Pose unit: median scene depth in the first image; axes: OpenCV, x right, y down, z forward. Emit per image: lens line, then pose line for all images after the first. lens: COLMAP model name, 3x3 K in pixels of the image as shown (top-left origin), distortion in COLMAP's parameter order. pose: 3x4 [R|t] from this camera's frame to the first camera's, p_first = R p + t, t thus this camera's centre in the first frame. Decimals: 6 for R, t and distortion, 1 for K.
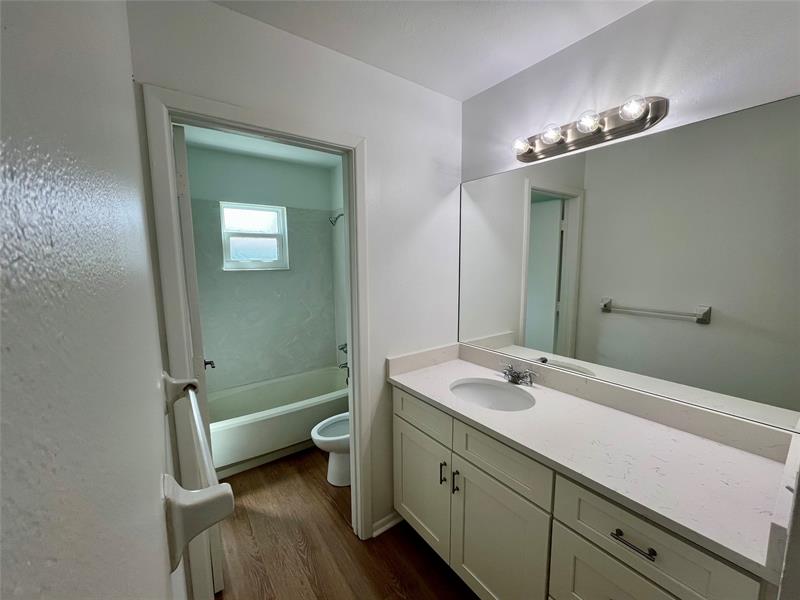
lens RADIAL K [[324.2, 0, 399.1], [0, 324.2, 302.3], [0, 0, 1]] dist [-0.002174, 0.000149]
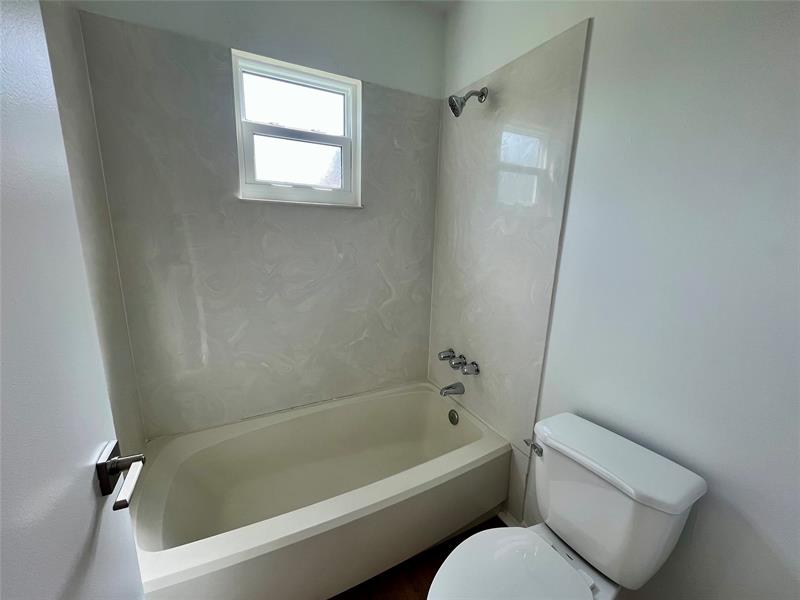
lens RADIAL K [[324.2, 0, 399.1], [0, 324.2, 302.3], [0, 0, 1]] dist [-0.002174, 0.000149]
pose [[0.985627, 0.073181, -0.152266, -0.188687], [-0.059081, 0.993708, 0.095153, -0.001465], [0.158271, -0.084790, 0.983748, 0.482436]]
